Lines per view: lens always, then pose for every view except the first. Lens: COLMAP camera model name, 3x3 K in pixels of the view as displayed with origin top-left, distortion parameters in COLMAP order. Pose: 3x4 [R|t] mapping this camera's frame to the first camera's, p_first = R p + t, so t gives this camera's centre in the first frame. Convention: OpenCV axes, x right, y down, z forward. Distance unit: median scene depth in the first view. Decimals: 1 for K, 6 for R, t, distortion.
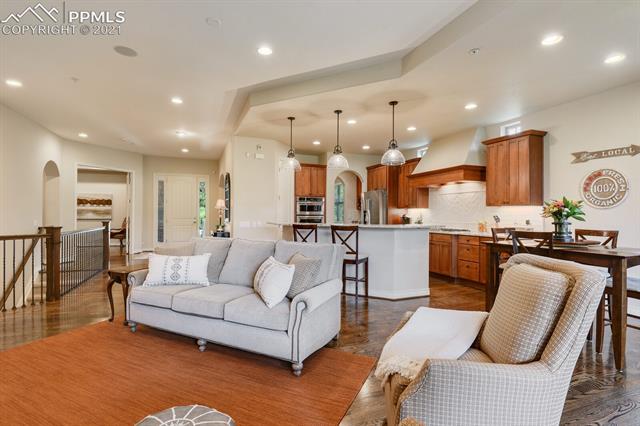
lens RADIAL K [[311.7, 0, 320.0], [0, 311.7, 213.0], [0, 0, 1]] dist [-0.000447, -0.000198]
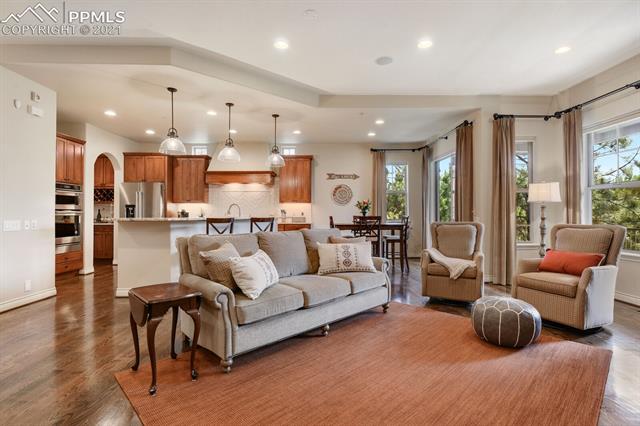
lens RADIAL K [[321.8, 0, 320.0], [0, 321.8, 213.0], [0, 0, 1]] dist [0.000343, -0.000361]
pose [[0.352884, -0.009303, 0.935621, -0.590521], [-0.000561, 0.999948, 0.010155, 0.007066], [-0.935667, -0.004108, 0.352861, 0.271250]]
